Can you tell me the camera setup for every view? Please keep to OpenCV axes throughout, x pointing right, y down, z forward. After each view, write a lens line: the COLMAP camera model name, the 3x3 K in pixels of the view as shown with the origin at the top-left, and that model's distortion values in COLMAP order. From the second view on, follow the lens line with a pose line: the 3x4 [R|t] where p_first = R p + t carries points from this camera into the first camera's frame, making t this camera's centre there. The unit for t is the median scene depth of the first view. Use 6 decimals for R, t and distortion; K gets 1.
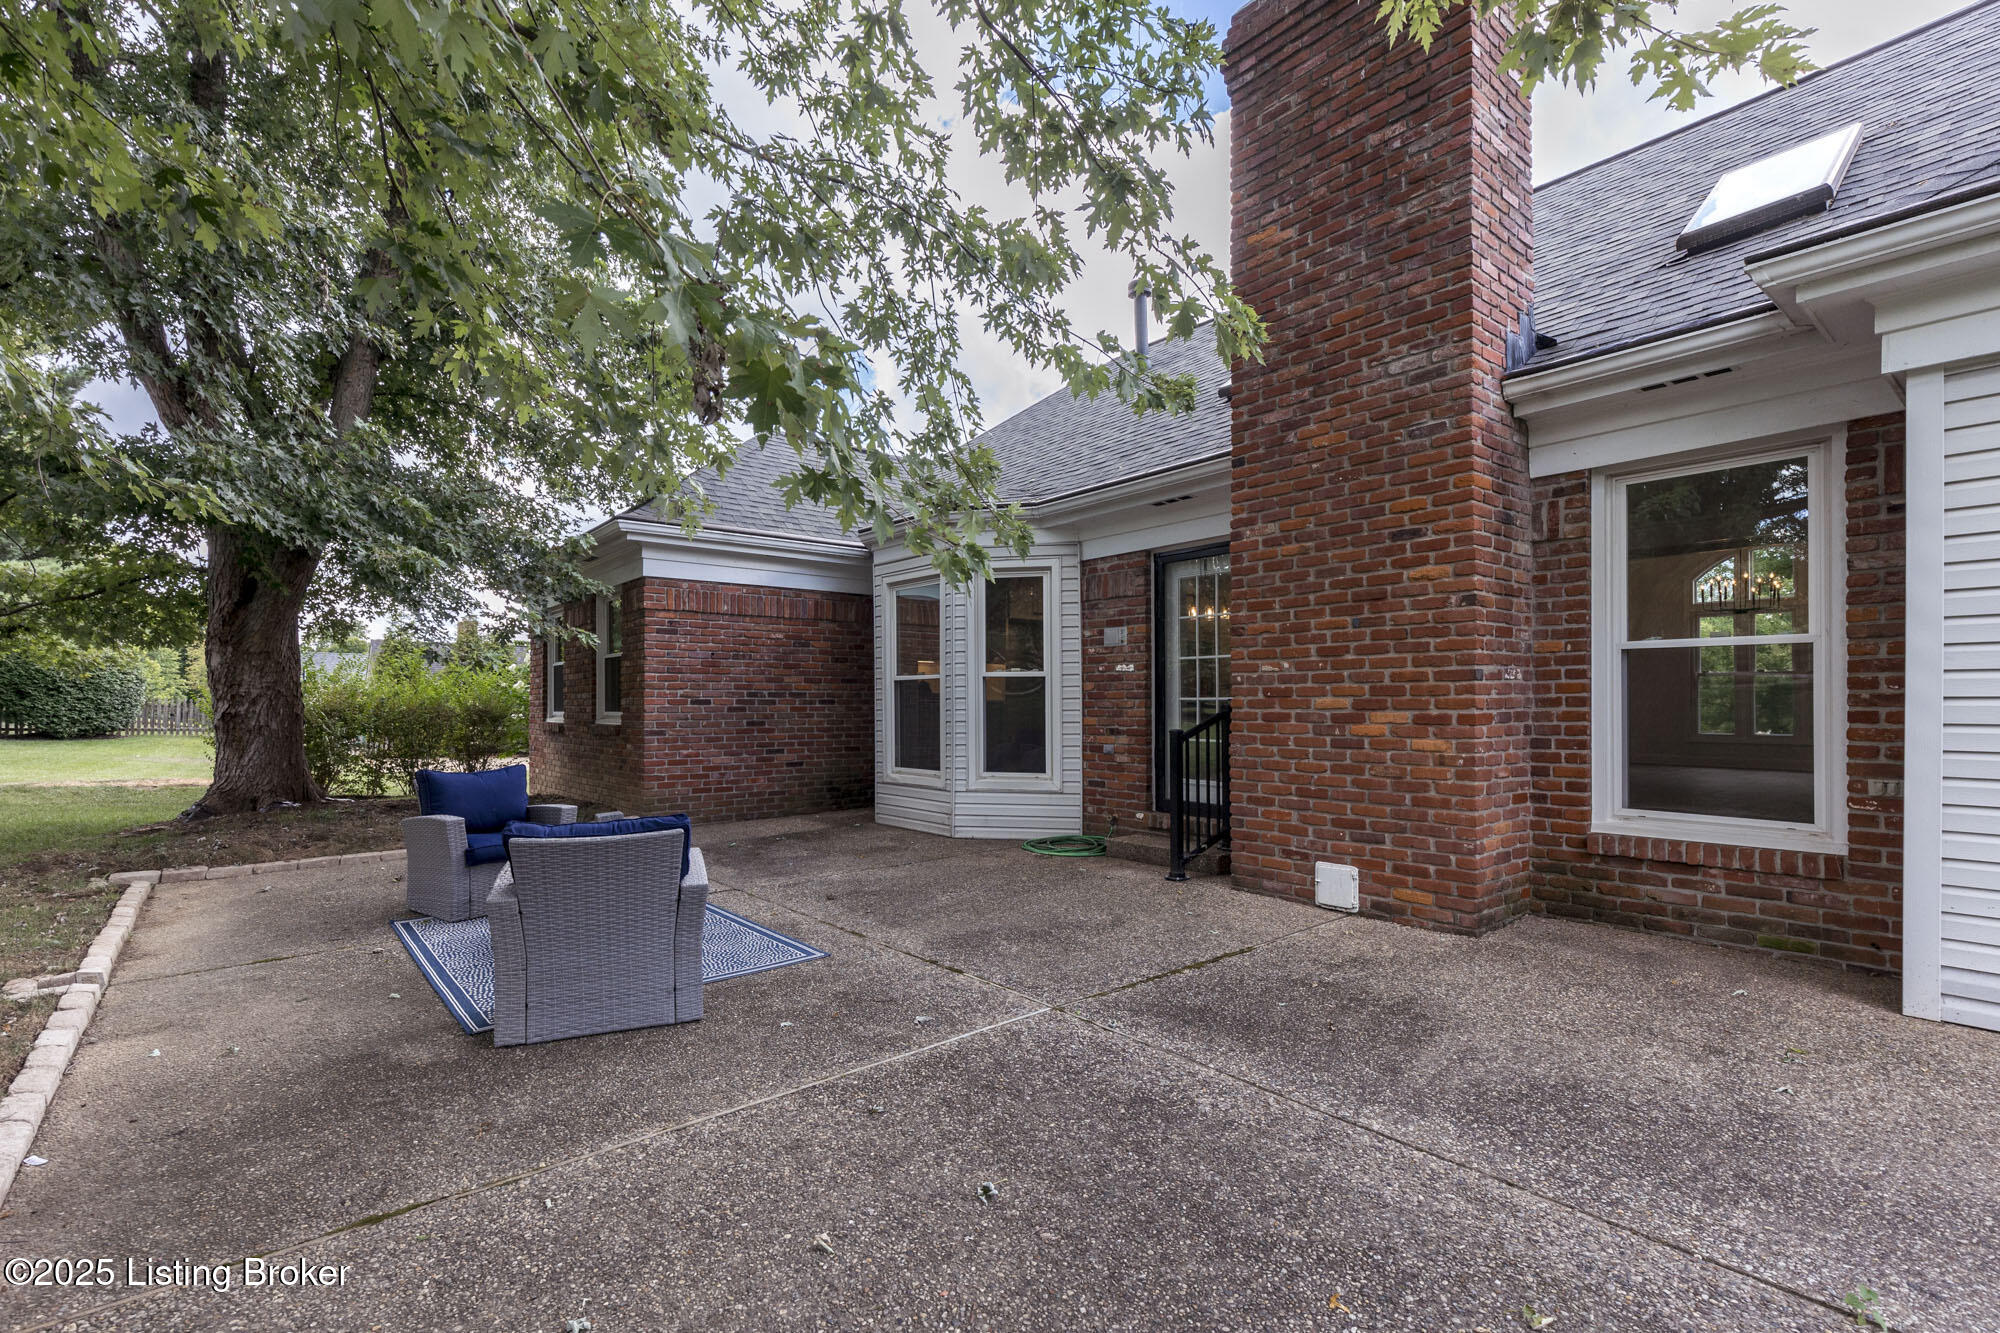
lens RADIAL K [[928.6, 0, 986.7], [0, 928.6, 671.9], [0, 0, 1]] dist [0.011071, 0.000663]
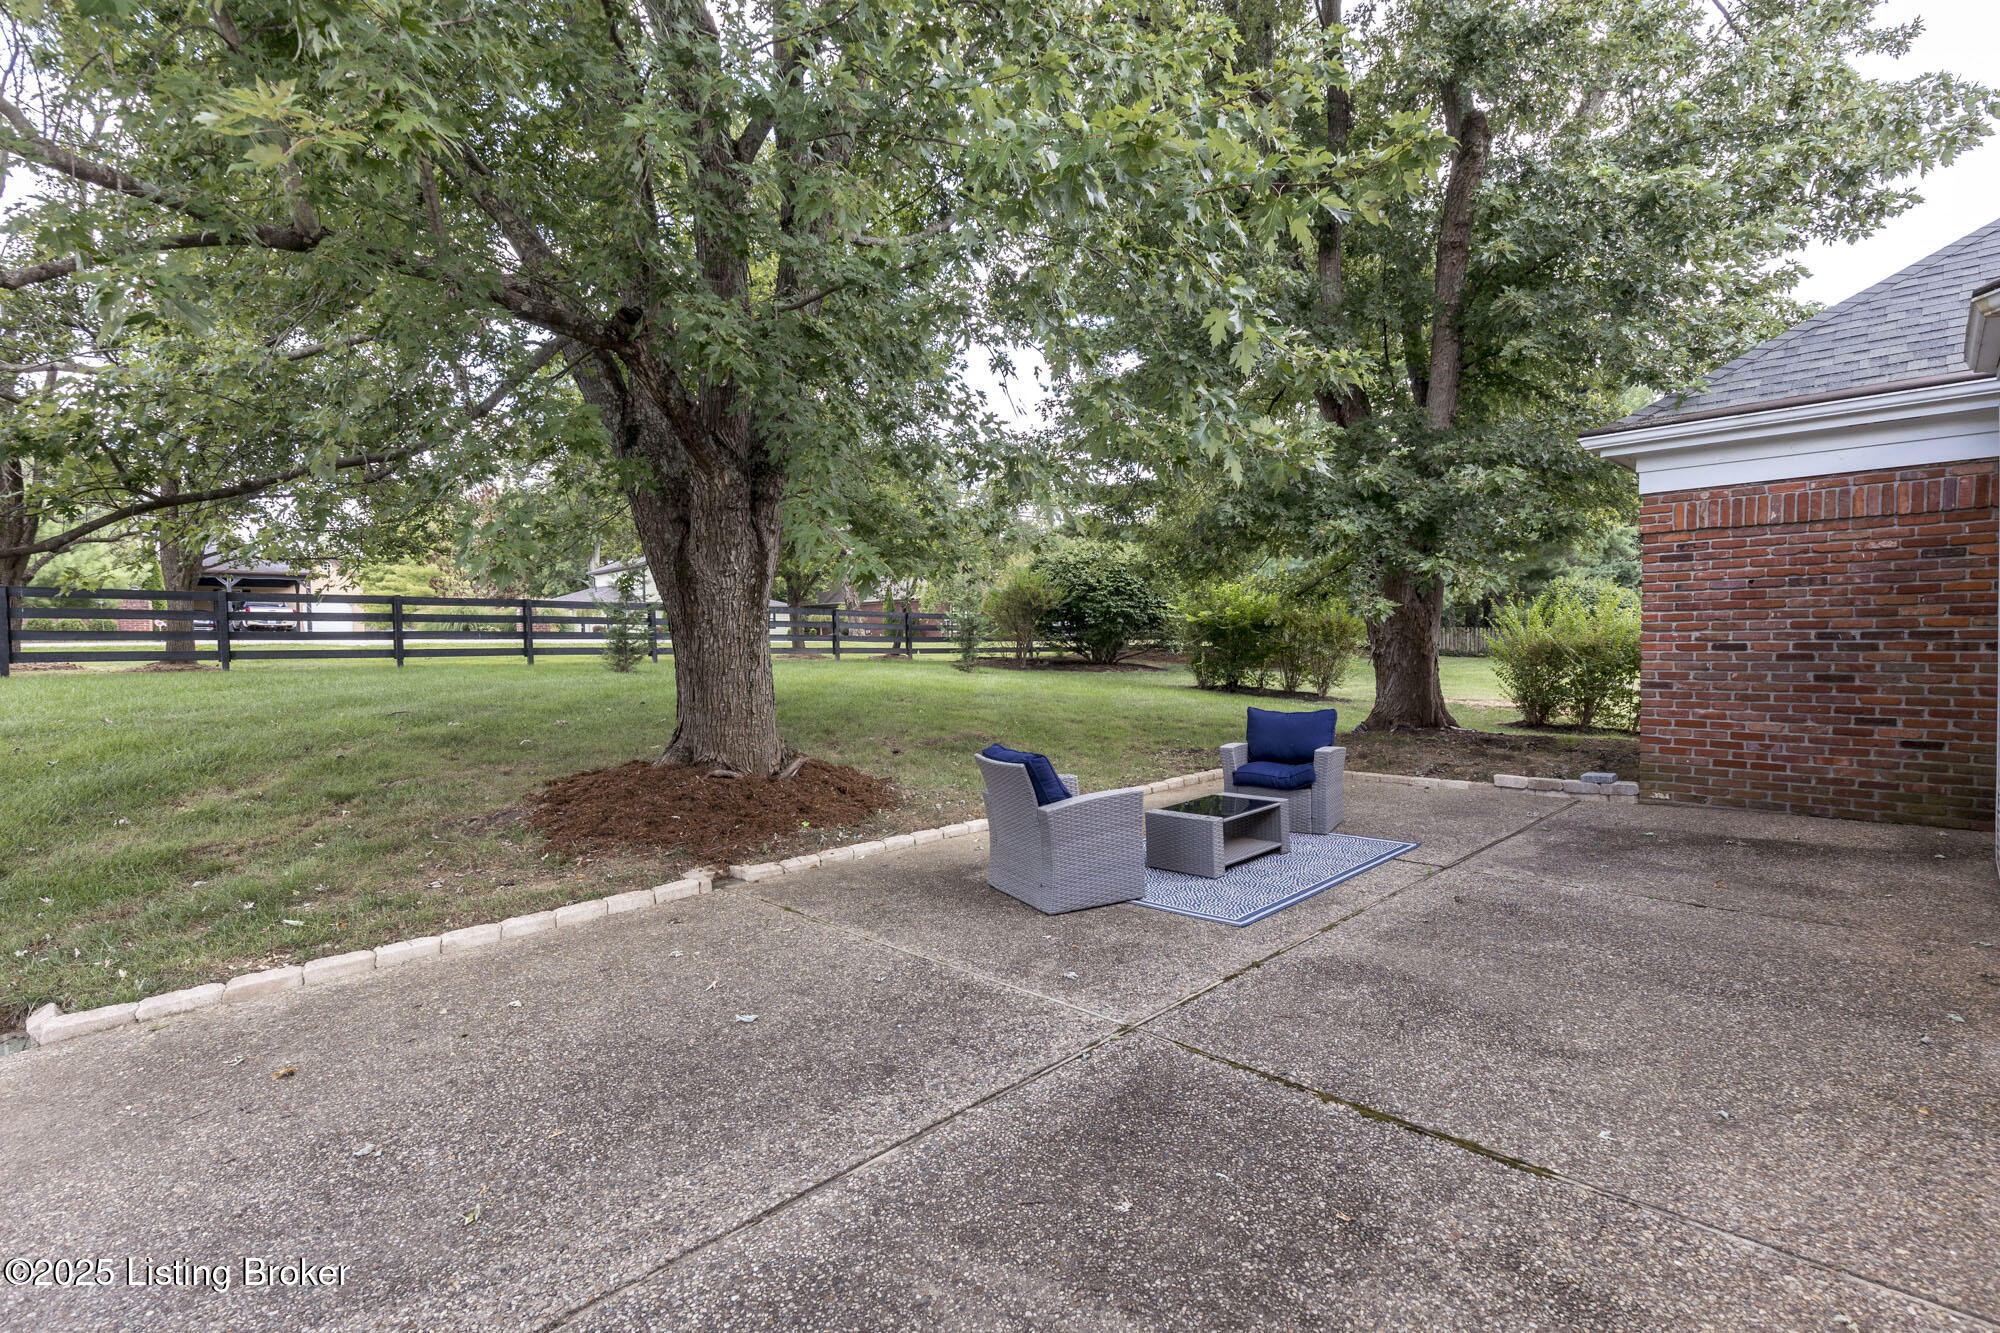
lens RADIAL K [[939.1, 0, 1011.4], [0, 939.1, 643.9], [0, 0, 1]] dist [0.007998, -0.000577]
pose [[0.081670, 0.006289, -0.996640, 0.803632], [0.049407, 0.998725, 0.010351, -0.013339], [0.995434, -0.050086, 0.081255, 0.706125]]
